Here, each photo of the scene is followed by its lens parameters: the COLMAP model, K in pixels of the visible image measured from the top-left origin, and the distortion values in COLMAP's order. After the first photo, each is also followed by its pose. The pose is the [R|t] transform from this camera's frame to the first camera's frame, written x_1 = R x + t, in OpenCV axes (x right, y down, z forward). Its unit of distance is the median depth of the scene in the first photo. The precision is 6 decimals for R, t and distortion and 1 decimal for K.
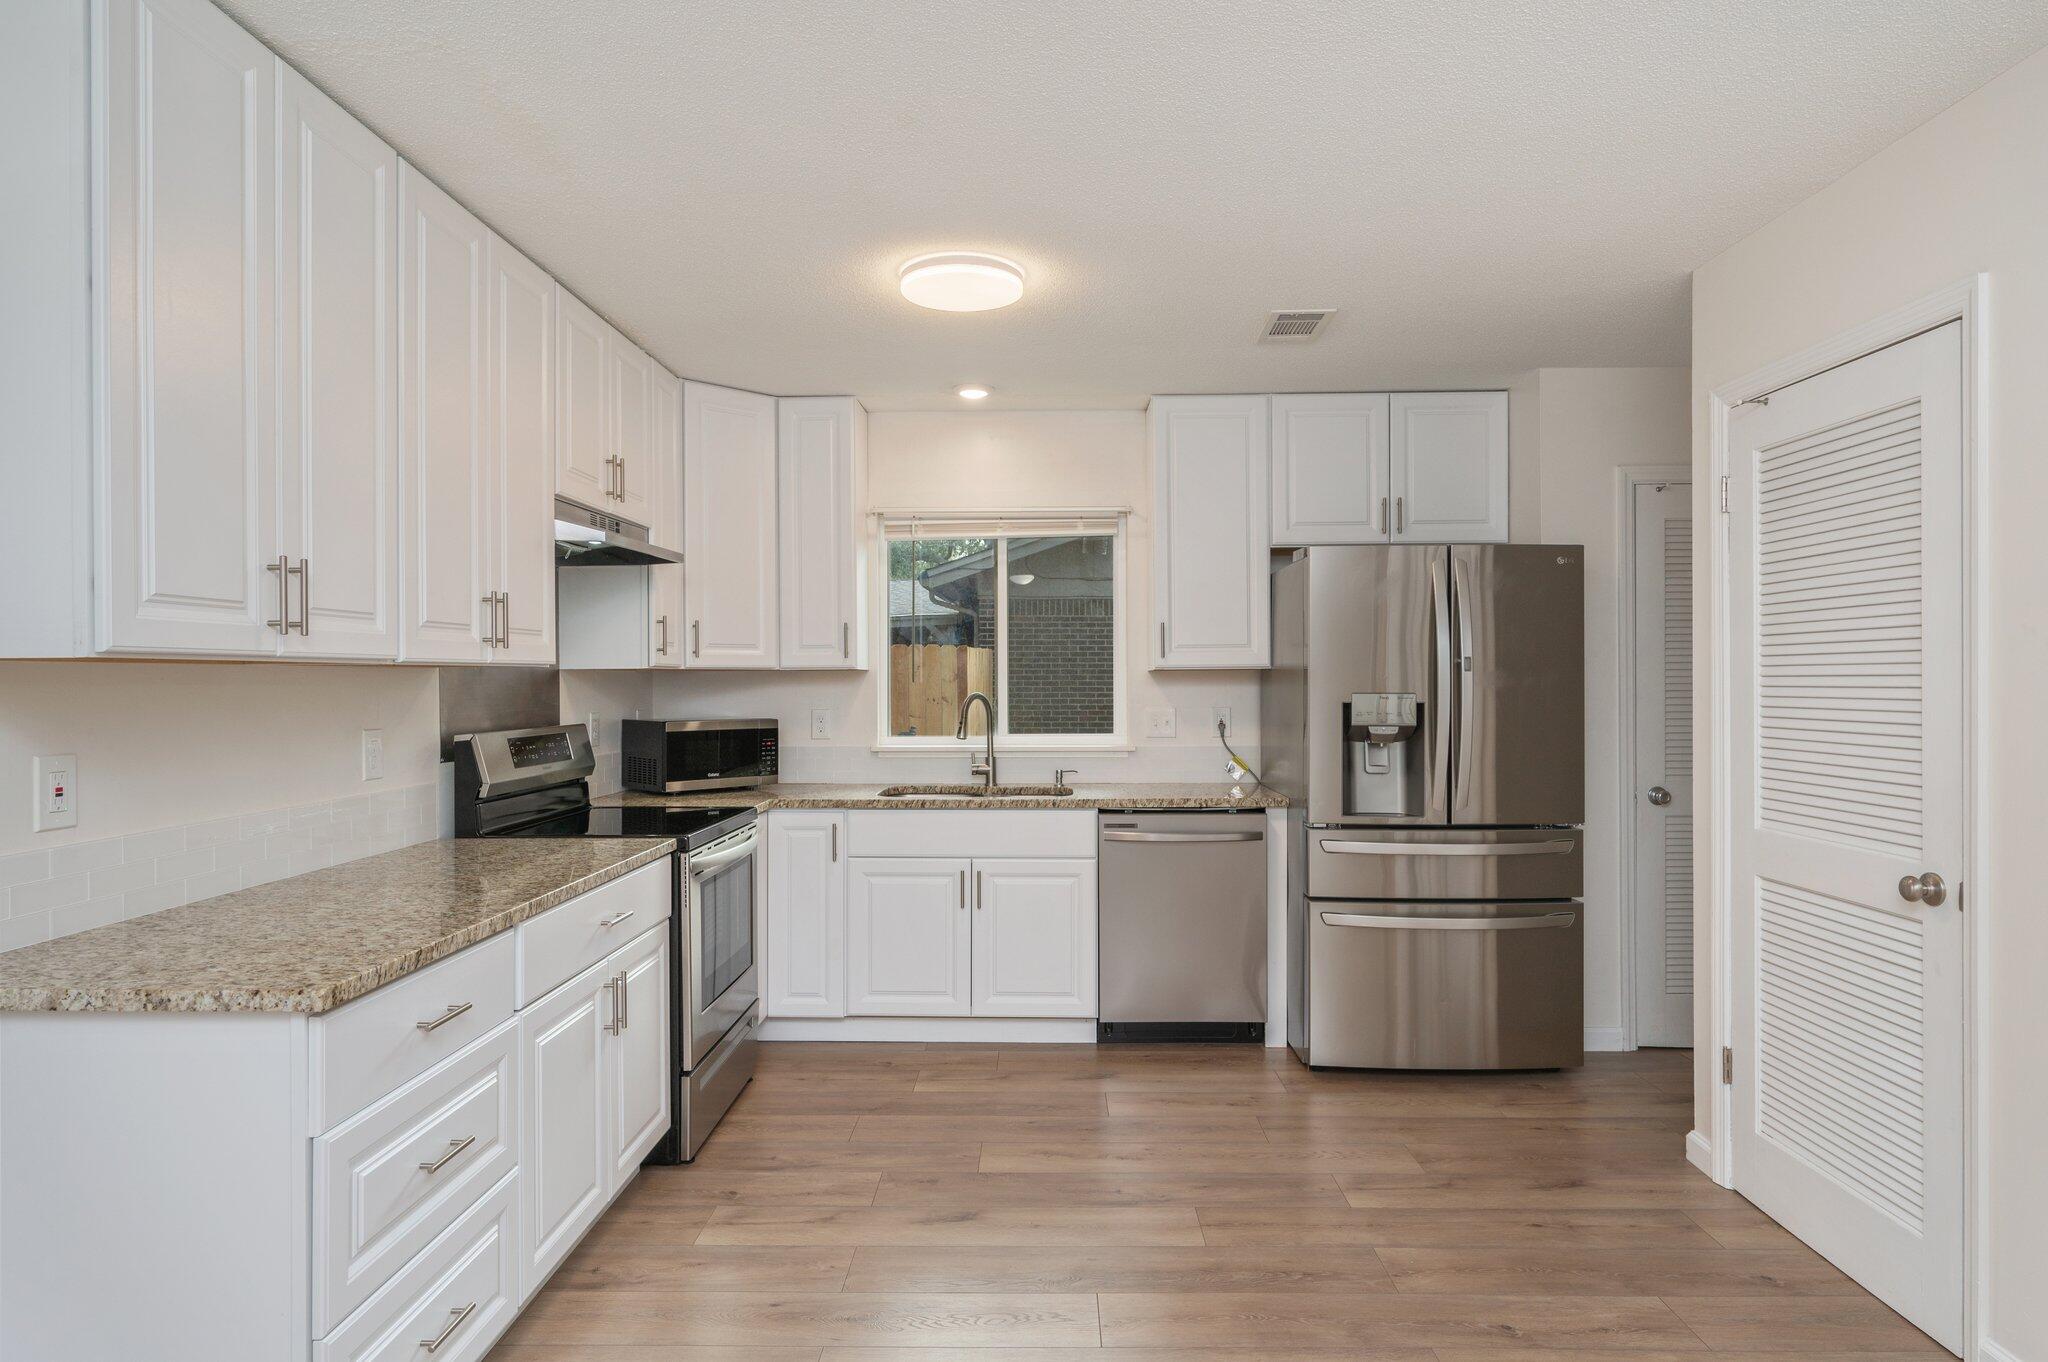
lens RADIAL K [[1158.4, 0, 1024.0], [0, 1158.4, 681.0], [0, 0, 1]] dist [-0.003697, -0.000870]
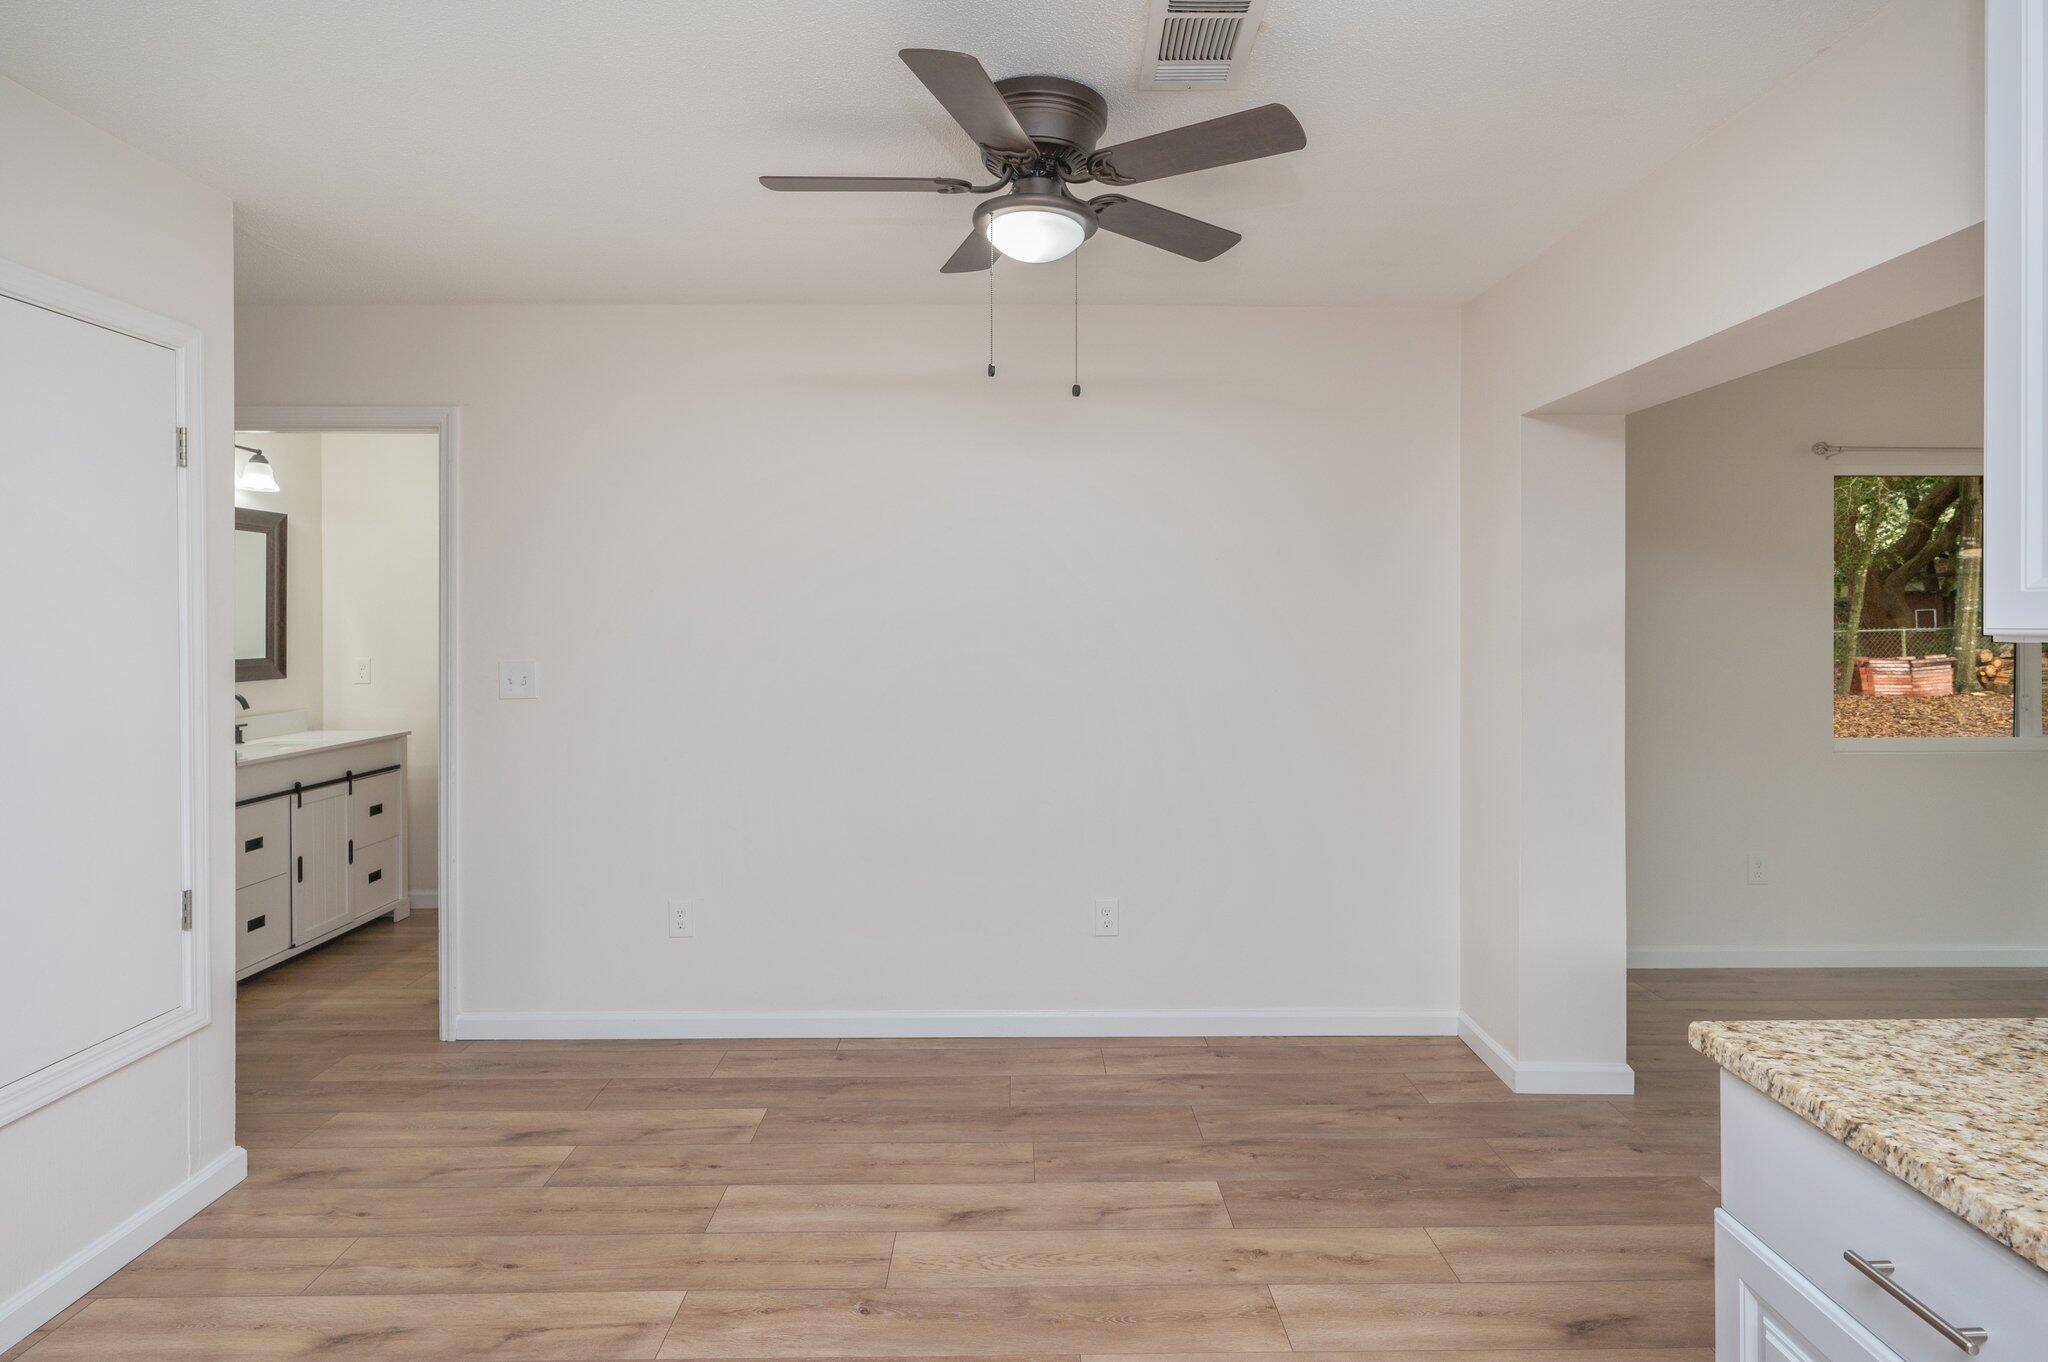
lens RADIAL K [[1054.0, 0, 1032.1], [0, 1054.0, 624.3], [0, 0, 1]] dist [-0.001562, -0.000247]
pose [[-0.999394, 0.004115, -0.034556, -0.031359], [0.003807, 0.999952, 0.008989, -0.016738], [0.034591, 0.008852, -0.999362, 0.692238]]
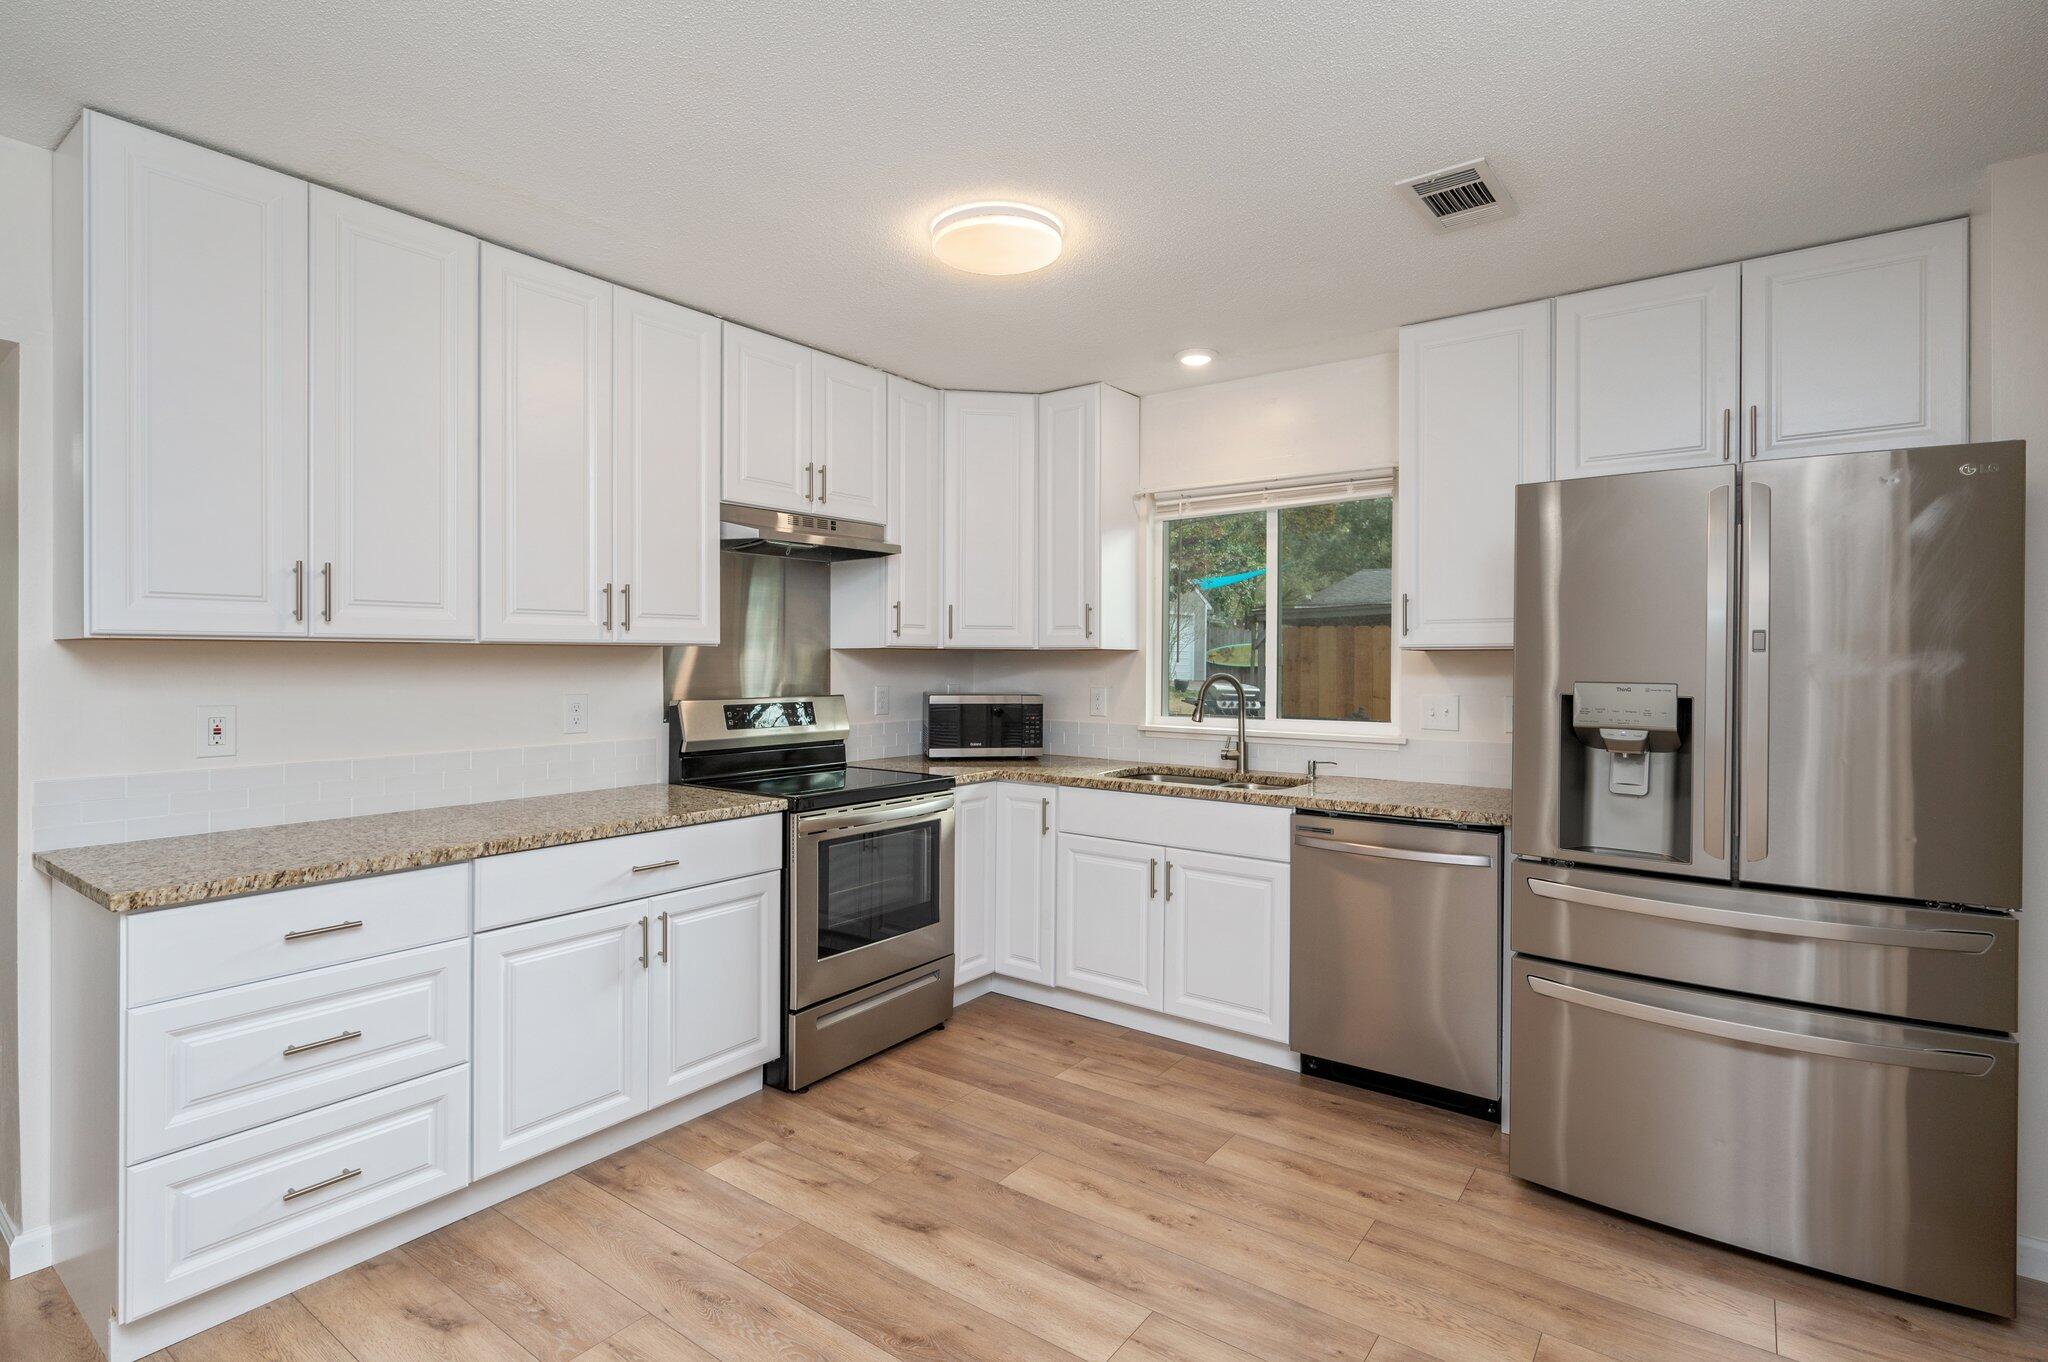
lens RADIAL K [[989.8, 0, 1021.0], [0, 989.8, 661.6], [0, 0, 1]] dist [0.001652, -0.000406]
pose [[0.816330, 0.008283, -0.577526, 0.330214], [-0.007941, 0.999964, 0.003116, -0.001332], [0.577531, 0.002043, 0.816366, 0.266963]]
